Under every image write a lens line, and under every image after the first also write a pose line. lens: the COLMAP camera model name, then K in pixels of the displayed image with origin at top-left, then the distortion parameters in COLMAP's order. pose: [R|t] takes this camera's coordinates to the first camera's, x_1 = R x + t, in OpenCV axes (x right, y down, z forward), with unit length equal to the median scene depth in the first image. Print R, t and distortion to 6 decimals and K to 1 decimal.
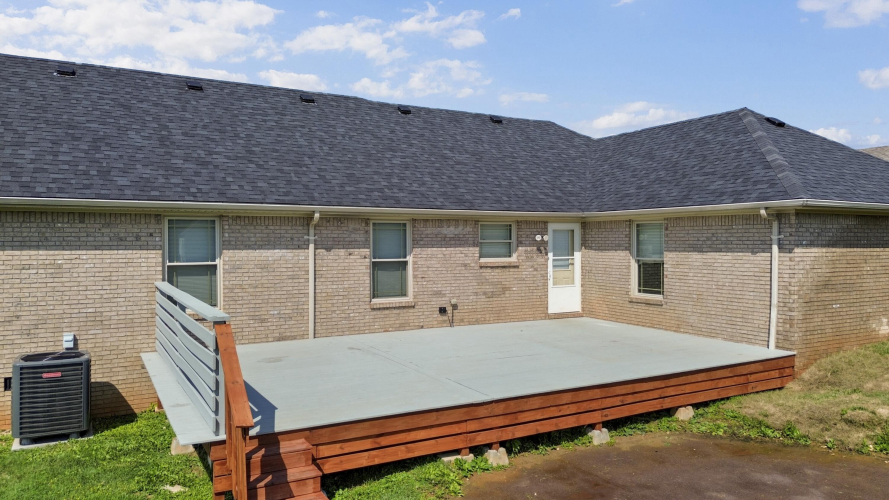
lens RADIAL K [[629.2, 0, 446.3], [0, 629.2, 250.1], [0, 0, 1]] dist [0.066404, -0.076235]
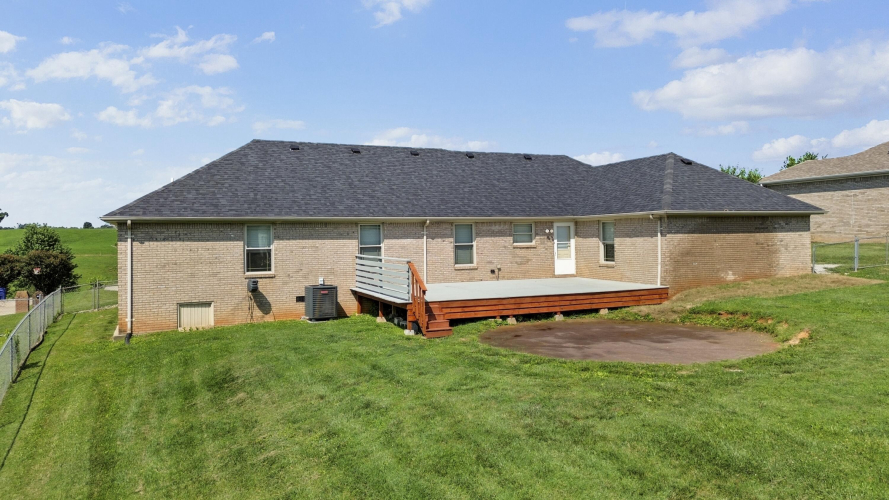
lens RADIAL K [[629.2, 0, 446.3], [0, 629.2, 250.1], [0, 0, 1]] dist [0.066404, -0.076235]
pose [[0.994852, -0.011759, -0.100655, 0.046767], [0.012482, 0.999901, 0.006560, 0.020616], [0.100568, -0.007783, 0.994900, -0.873547]]
